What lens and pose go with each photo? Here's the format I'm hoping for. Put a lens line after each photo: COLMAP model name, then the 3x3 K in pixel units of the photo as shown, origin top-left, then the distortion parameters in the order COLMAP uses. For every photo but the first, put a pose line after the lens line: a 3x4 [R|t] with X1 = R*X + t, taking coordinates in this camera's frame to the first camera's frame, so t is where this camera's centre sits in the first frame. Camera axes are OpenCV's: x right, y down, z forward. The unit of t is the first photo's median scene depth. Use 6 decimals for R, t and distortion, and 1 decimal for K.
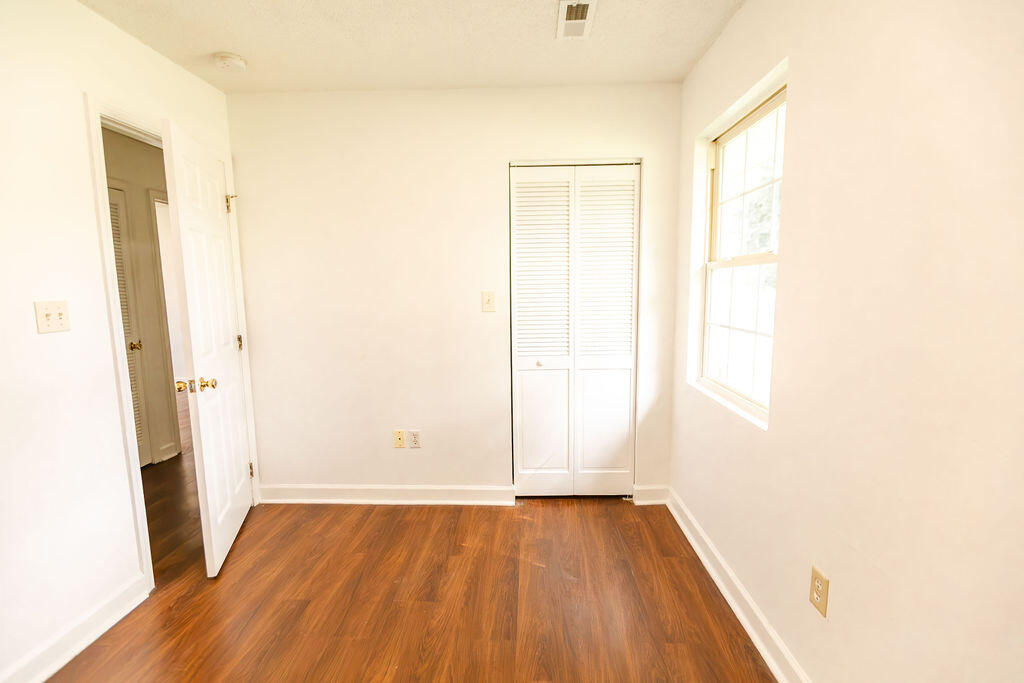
lens RADIAL K [[465.2, 0, 512.0], [0, 465.2, 341.5], [0, 0, 1]] dist [-0.008032, 0.000168]
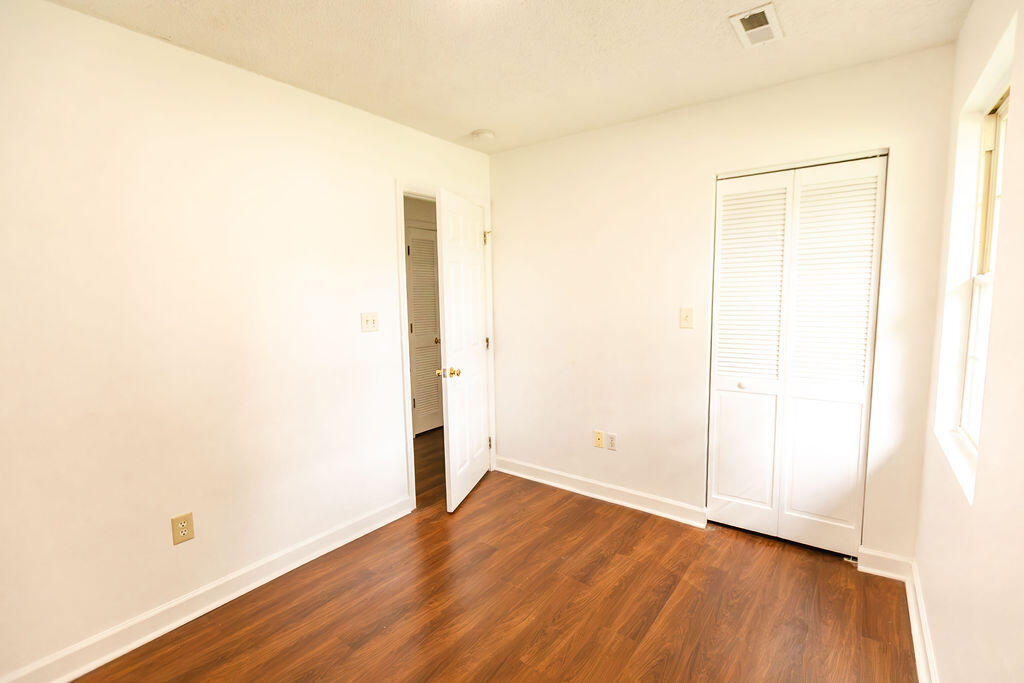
lens RADIAL K [[465.2, 0, 512.0], [0, 465.2, 341.5], [0, 0, 1]] dist [-0.008032, 0.000168]
pose [[0.817068, 0.058962, -0.573518, 0.226964], [-0.065140, 0.997828, 0.009782, -0.020951], [0.572849, 0.029367, 0.819135, -0.034024]]
